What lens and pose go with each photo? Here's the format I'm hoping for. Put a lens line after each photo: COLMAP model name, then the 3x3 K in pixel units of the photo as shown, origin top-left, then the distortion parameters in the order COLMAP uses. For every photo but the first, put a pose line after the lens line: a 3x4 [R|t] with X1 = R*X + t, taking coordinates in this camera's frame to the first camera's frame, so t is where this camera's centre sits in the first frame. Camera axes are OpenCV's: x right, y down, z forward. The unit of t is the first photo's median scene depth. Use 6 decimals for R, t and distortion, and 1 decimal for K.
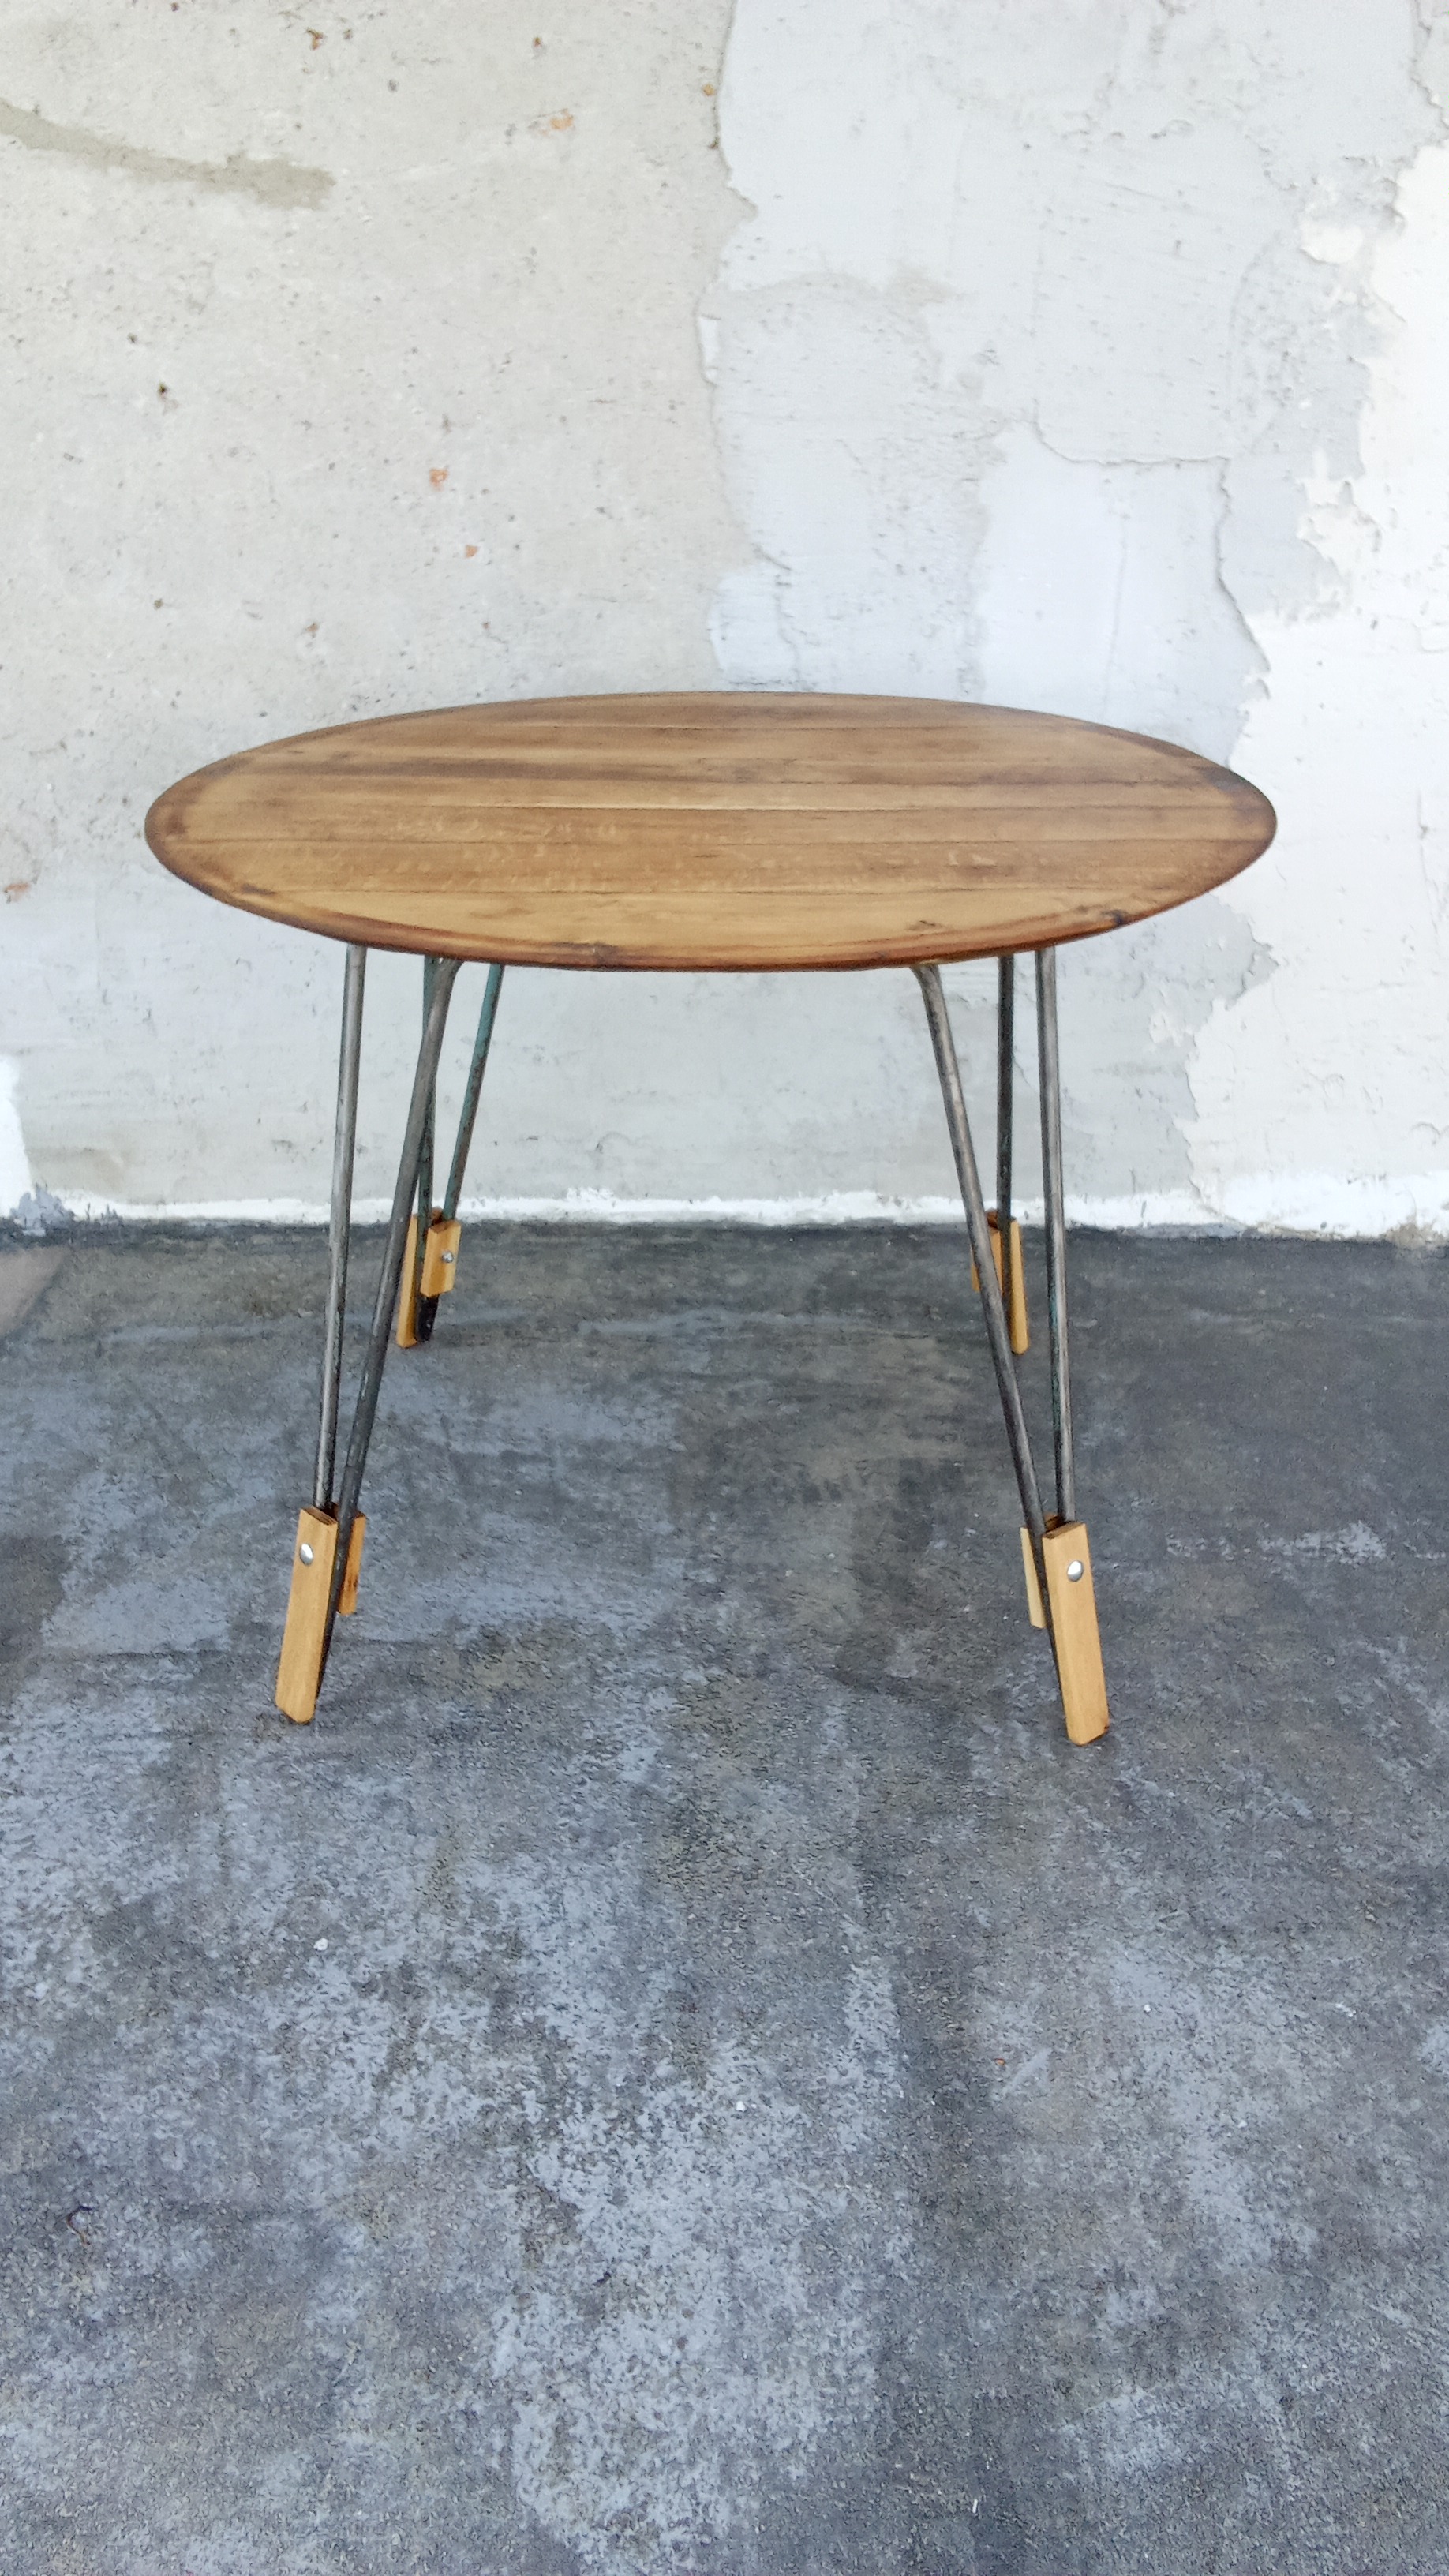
lens RADIAL K [[2031.6, 0, 719.9], [0, 2031.6, 1259.2], [0, 0, 1]] dist [0.104011, -0.165552]
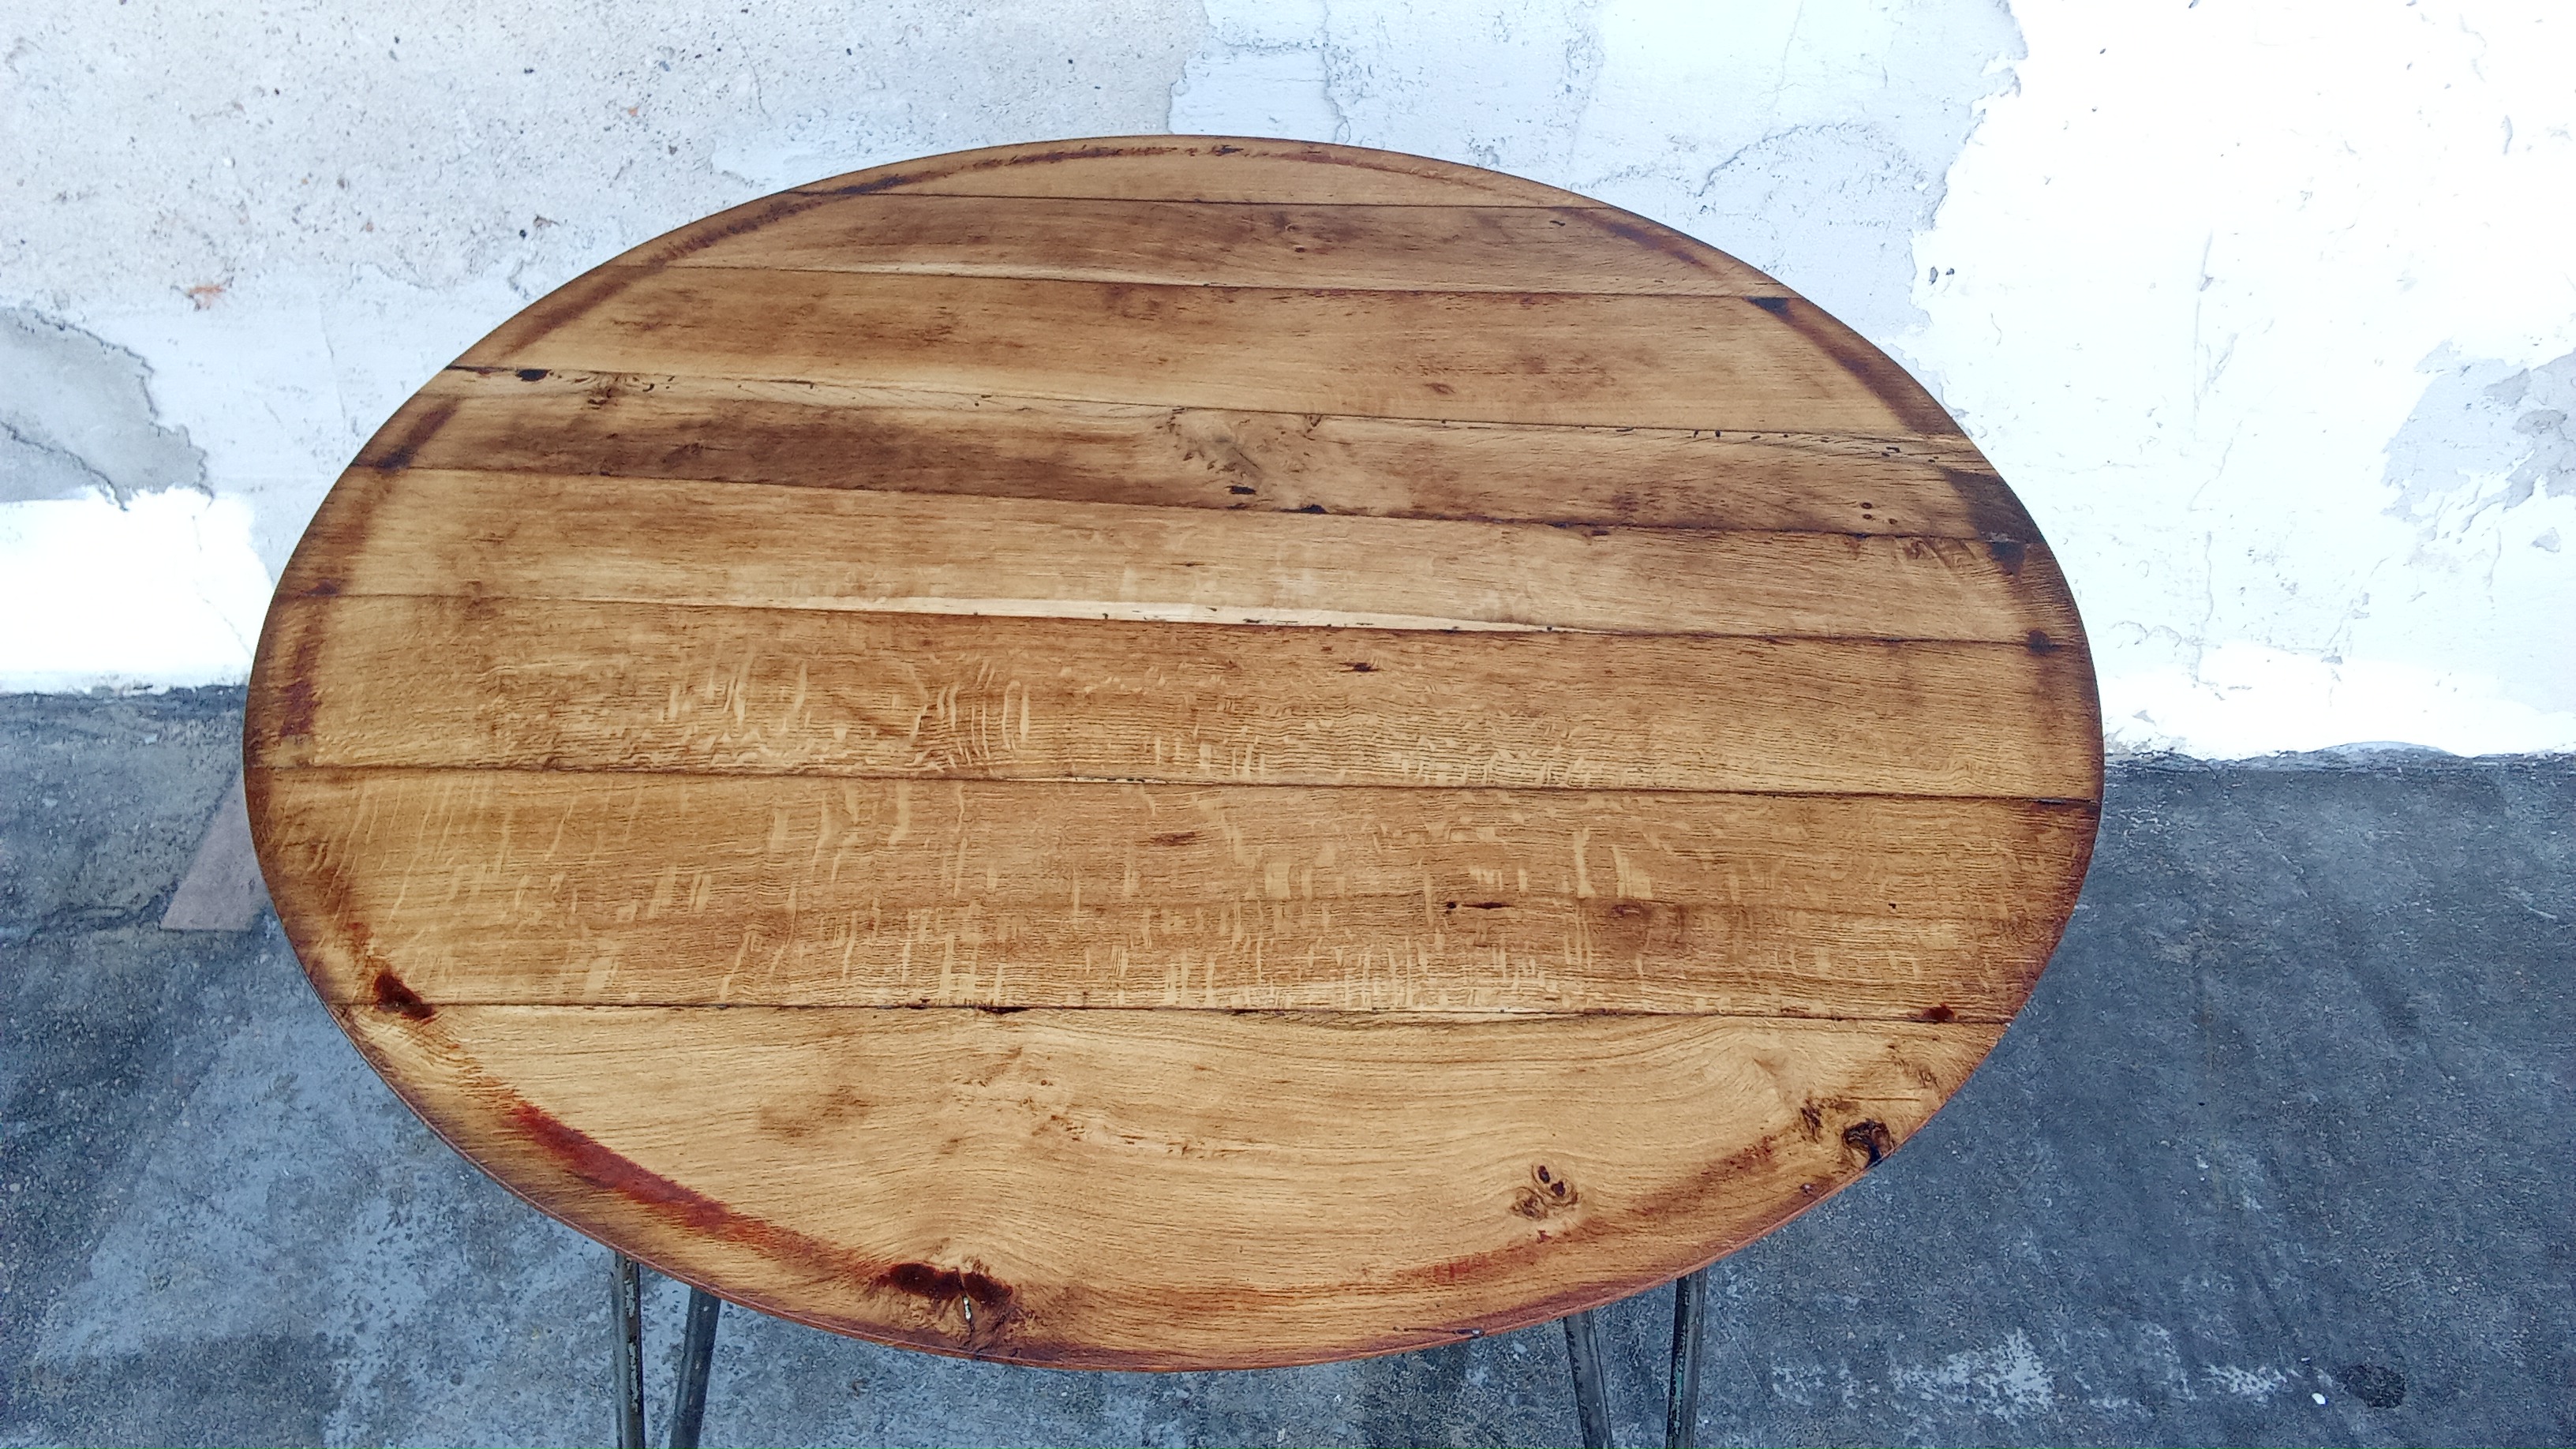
lens RADIAL K [[2031.6, 0, 1251.0], [0, 2031.6, 734.3], [0, 0, 1]] dist [0.104011, -0.165552]
pose [[0.999629, 0.013951, 0.023391, 0.000879], [-0.020570, 0.949636, 0.312679, -0.328097], [-0.017850, -0.313044, 0.949571, 0.342339]]
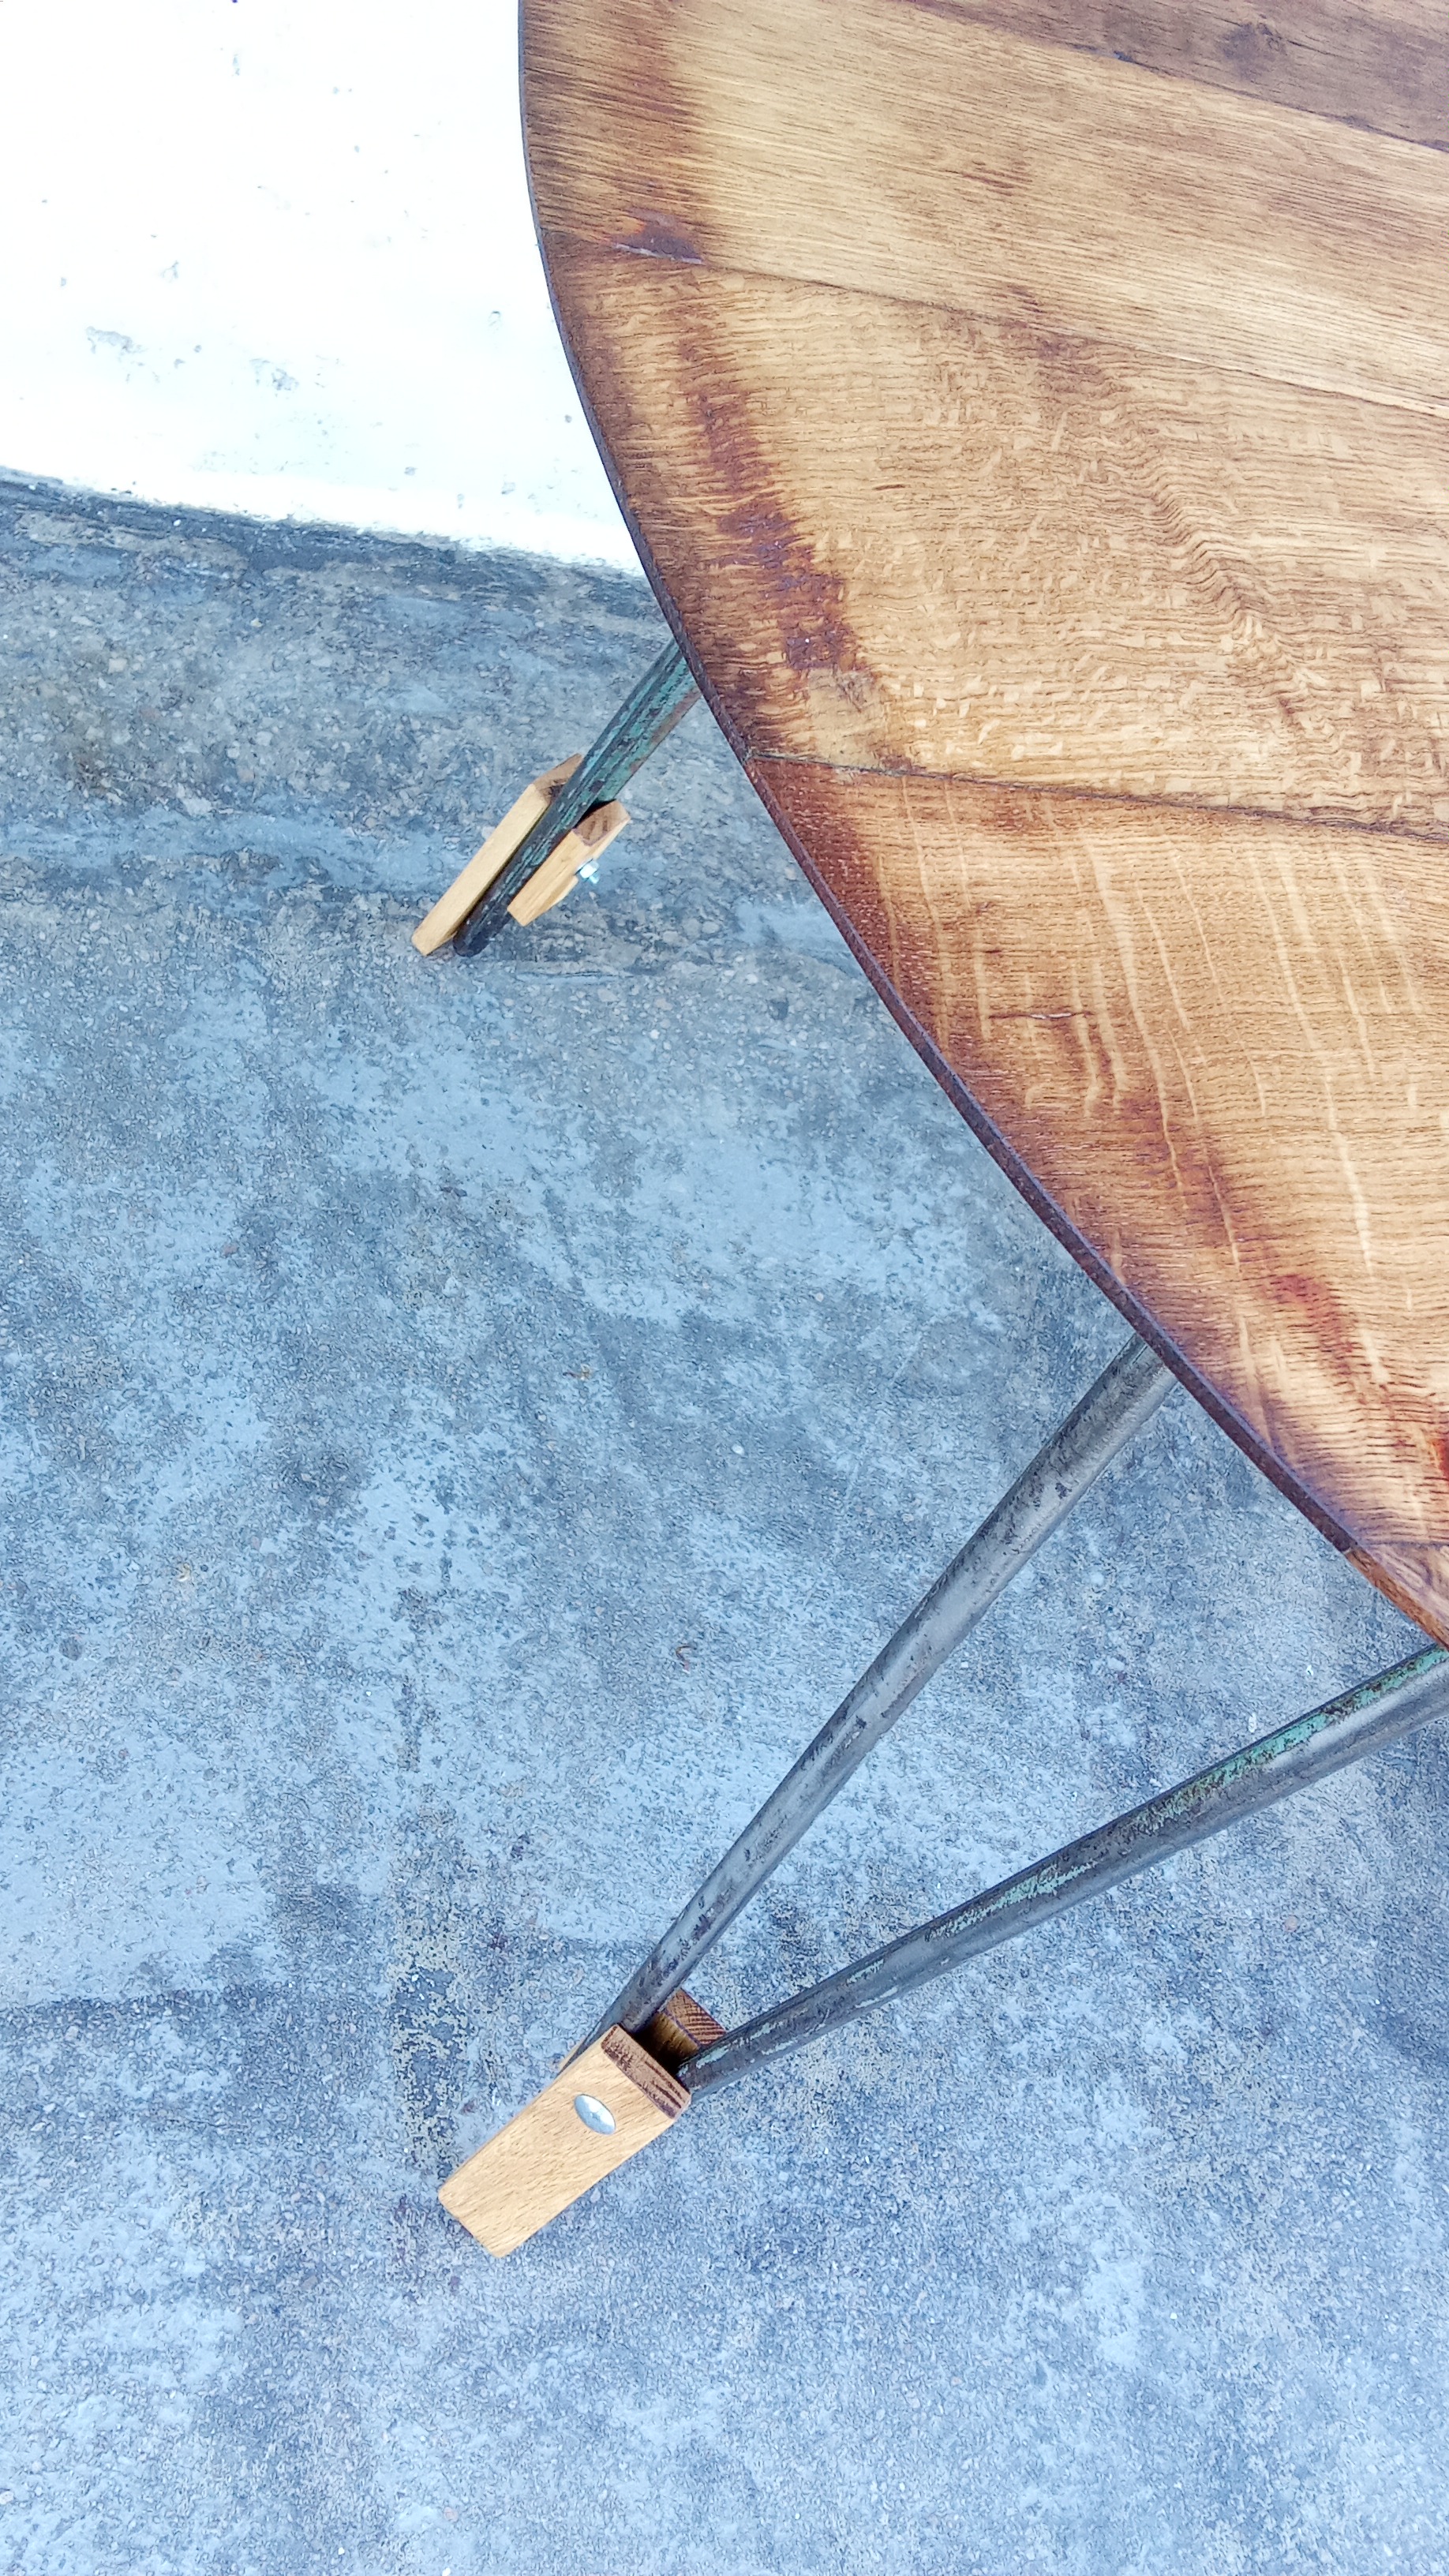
lens RADIAL K [[2031.6, 0, 715.2], [0, 2031.6, 1256.9], [0, 0, 1]] dist [0.104011, -0.165552]
pose [[0.953377, 0.052358, 0.297207, -0.276525], [-0.215028, 0.808864, 0.547269, -0.223160], [-0.211746, -0.585661, 0.782410, 0.646811]]
